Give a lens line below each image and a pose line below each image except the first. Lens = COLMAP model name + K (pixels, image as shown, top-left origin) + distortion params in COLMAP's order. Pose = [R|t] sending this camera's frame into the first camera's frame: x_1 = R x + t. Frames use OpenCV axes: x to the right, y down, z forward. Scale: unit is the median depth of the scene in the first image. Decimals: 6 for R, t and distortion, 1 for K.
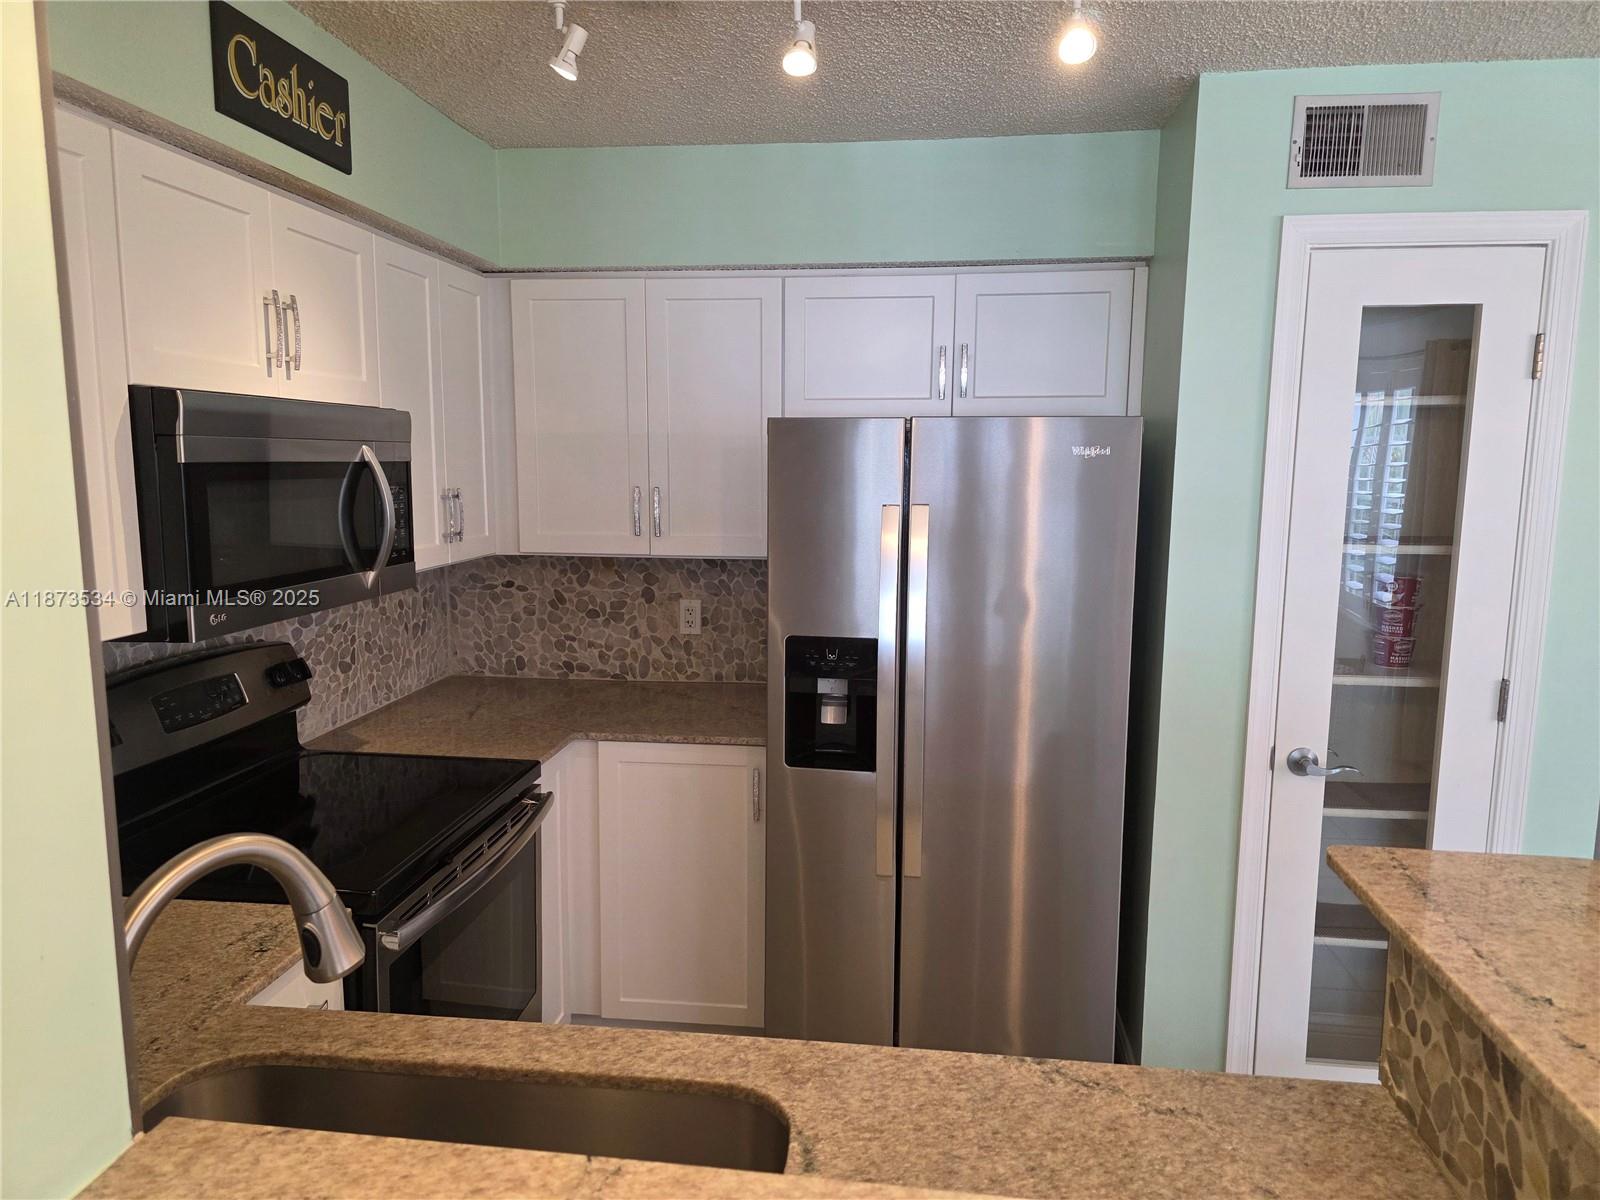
lens RADIAL K [[1045.4, 0, 800.3], [0, 1045.4, 594.1], [0, 0, 1]] dist [0.061880, -0.044777]
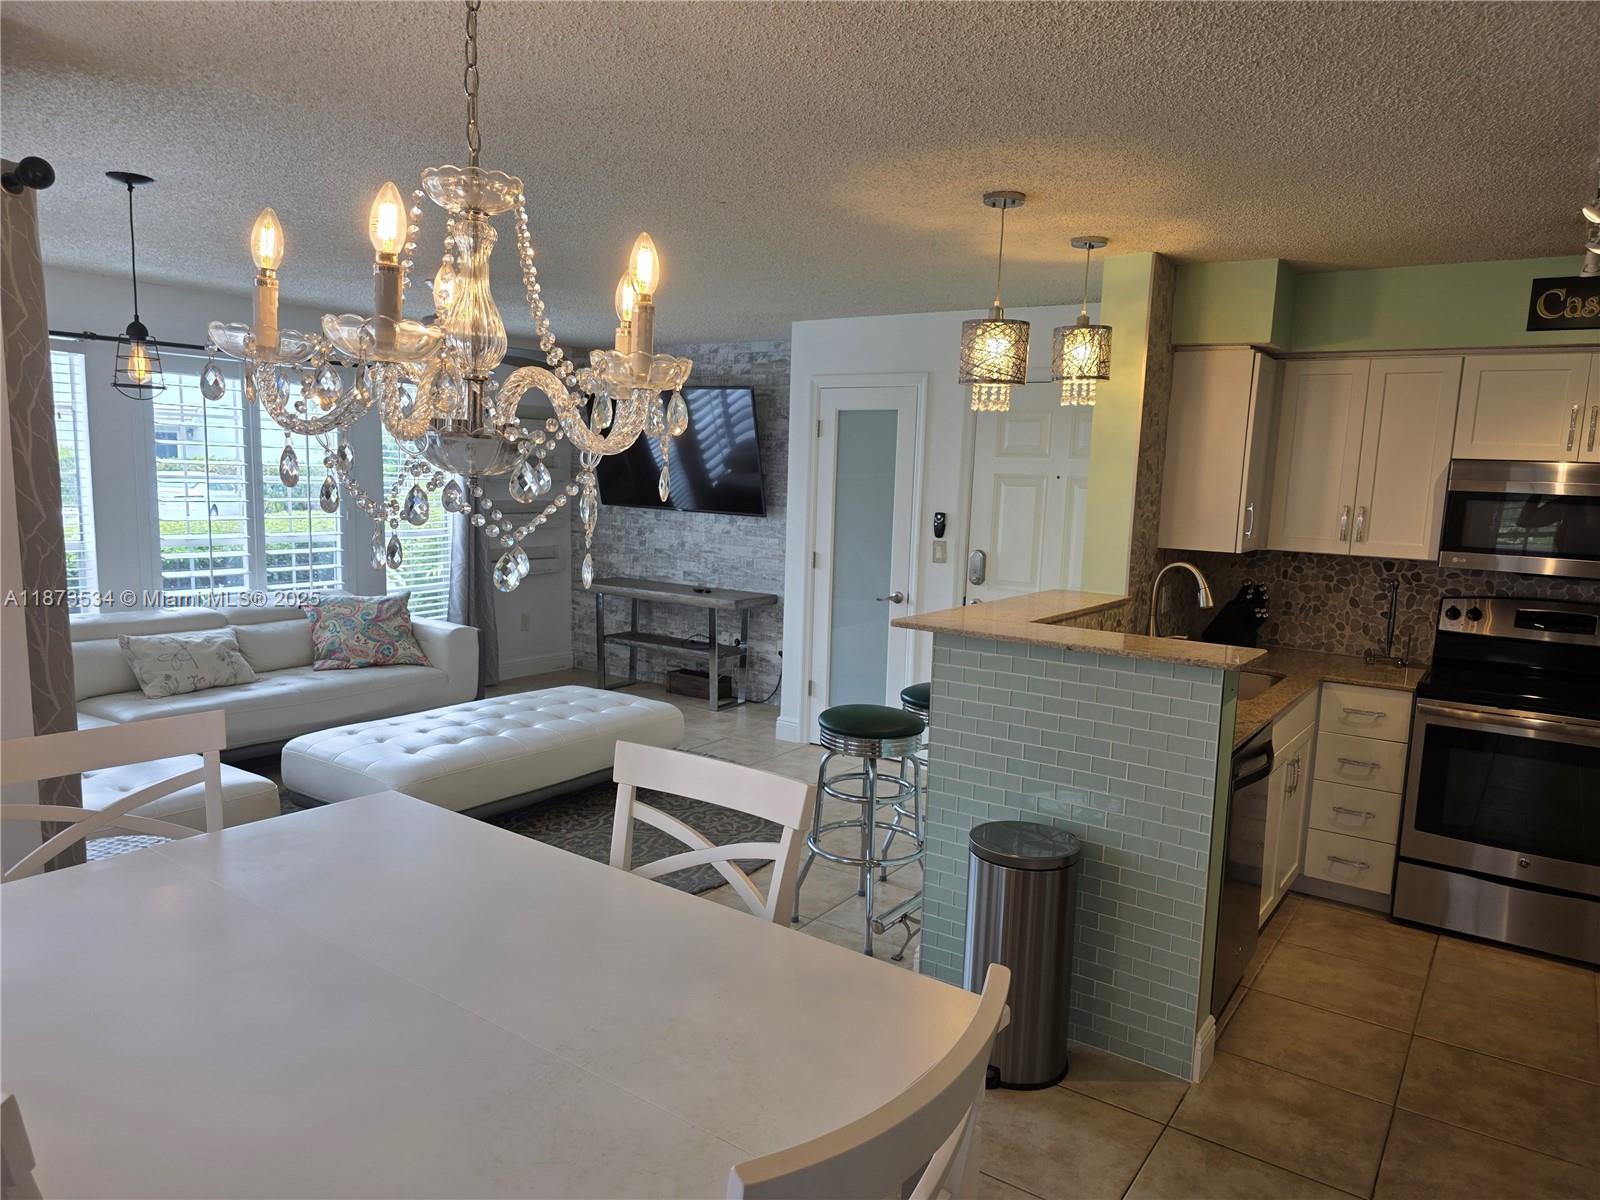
lens RADIAL K [[1080.6, 0, 800.1], [0, 1080.6, 622.2], [0, 0, 1]] dist [0.058246, -0.059550]
pose [[-0.464507, 0.102647, -0.879600, 1.861074], [-0.153182, 0.968974, 0.193970, -0.074804], [0.872221, 0.224839, -0.434372, 0.699948]]
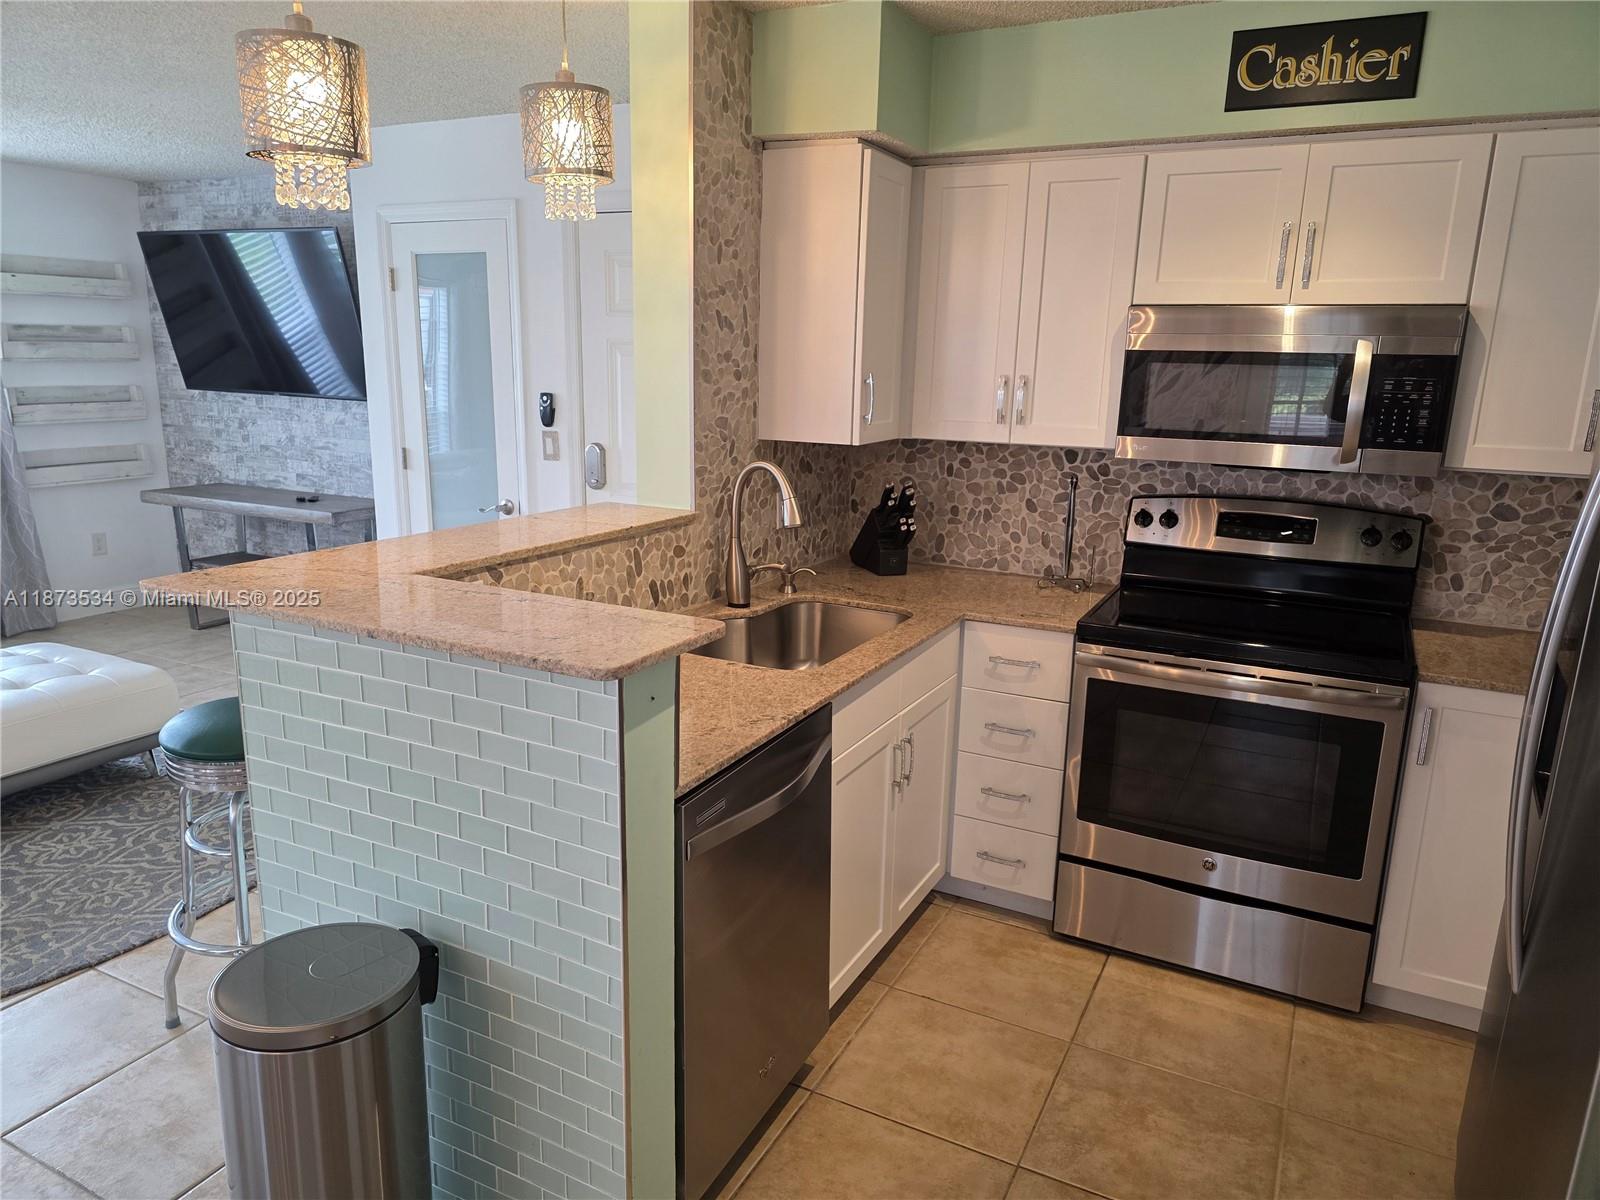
lens RADIAL K [[1069.6, 0, 803.9], [0, 1069.6, 610.7], [0, 0, 1]] dist [0.083831, -0.102857]
pose [[-0.348276, 0.203084, -0.915129, 1.036939], [-0.146942, 0.952353, 0.267267, -0.092385], [0.925803, 0.227554, -0.301840, 0.925036]]
